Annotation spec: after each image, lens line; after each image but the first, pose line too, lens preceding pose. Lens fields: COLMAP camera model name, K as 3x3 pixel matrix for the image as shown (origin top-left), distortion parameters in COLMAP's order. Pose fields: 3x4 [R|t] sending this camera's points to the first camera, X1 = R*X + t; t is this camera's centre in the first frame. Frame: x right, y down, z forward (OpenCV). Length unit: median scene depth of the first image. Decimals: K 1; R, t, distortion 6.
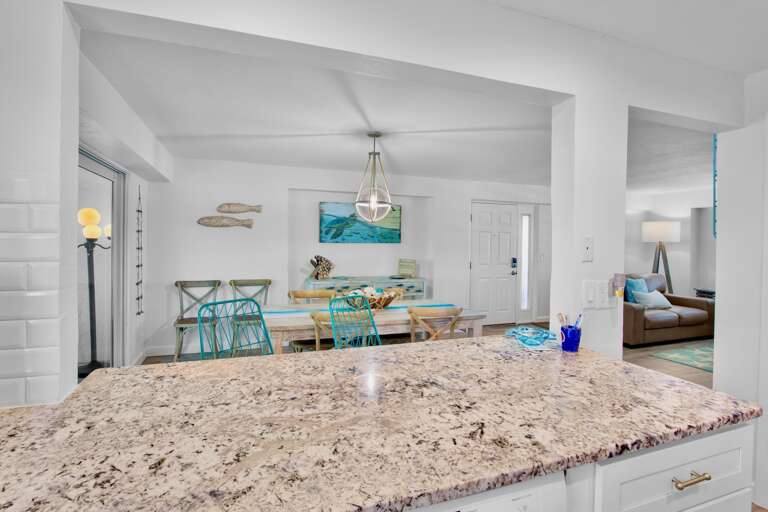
lens RADIAL K [[376.3, 0, 384.2], [0, 376.3, 249.6], [0, 0, 1]] dist [-0.017031, -0.000348]
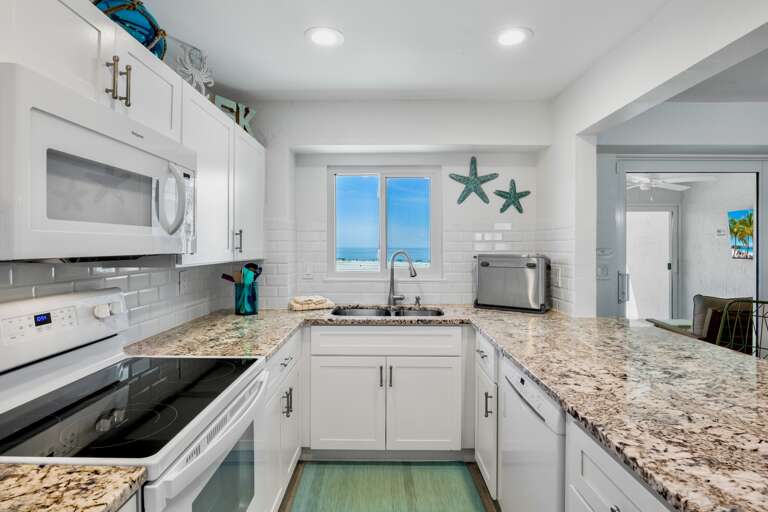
lens RADIAL K [[376.3, 0, 383.5], [0, 376.3, 251.2], [0, 0, 1]] dist [-0.017031, -0.000348]
pose [[-0.344363, -0.001548, -0.938835, 1.686604], [-0.017019, 0.999845, 0.004594, 0.024478], [0.938682, 0.017560, -0.344335, 0.715685]]
